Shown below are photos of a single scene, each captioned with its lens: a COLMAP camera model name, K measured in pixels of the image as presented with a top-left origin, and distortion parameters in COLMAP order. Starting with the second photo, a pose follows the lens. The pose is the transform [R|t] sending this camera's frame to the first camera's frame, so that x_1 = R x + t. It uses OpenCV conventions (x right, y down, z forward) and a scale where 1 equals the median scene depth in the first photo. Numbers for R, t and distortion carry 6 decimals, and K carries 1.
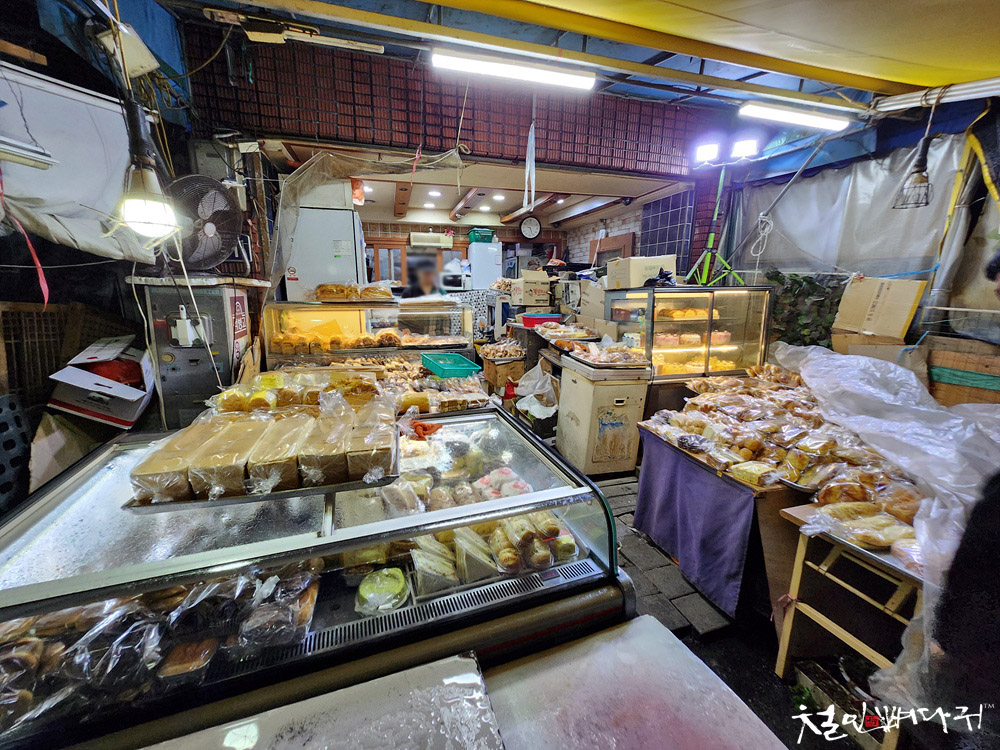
lens RADIAL K [[406.4, 0, 500.0], [0, 406.4, 375.0], [0, 0, 1]] dist [0.000723, -0.000042]
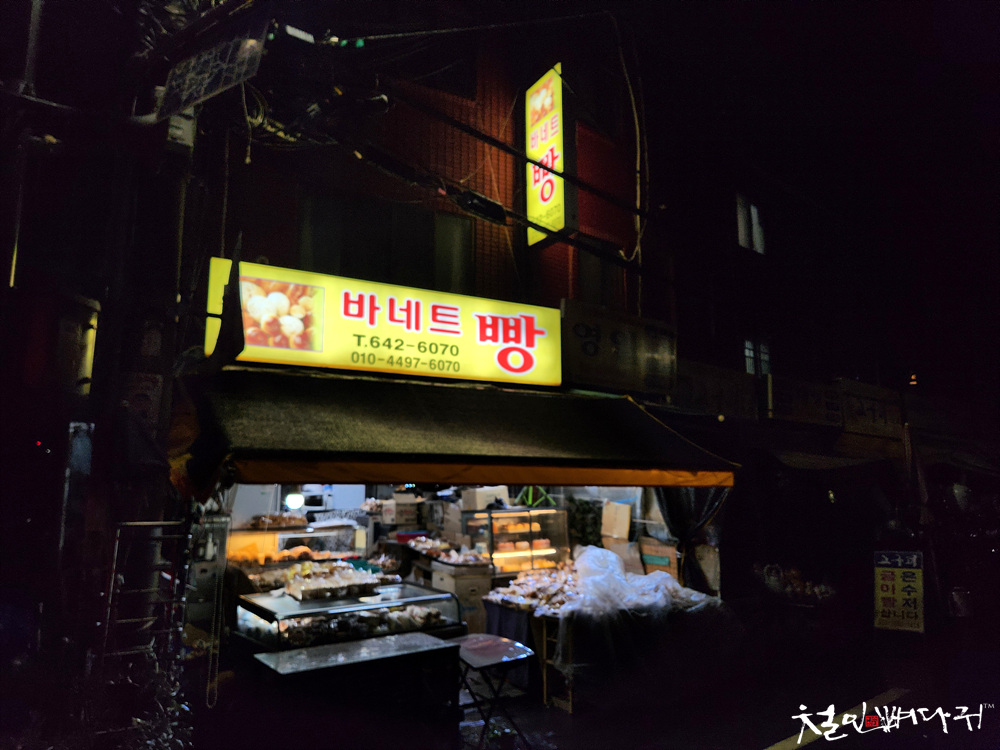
lens RADIAL K [[671.5, 0, 500.0], [0, 671.5, 375.0], [0, 0, 1]] dist [0.100237, -0.000577]
pose [[0.960461, 0.031988, 0.276571, -0.277184], [0.072038, 0.930997, -0.357847, 0.199659], [-0.268934, 0.363622, 0.891882, -1.320332]]
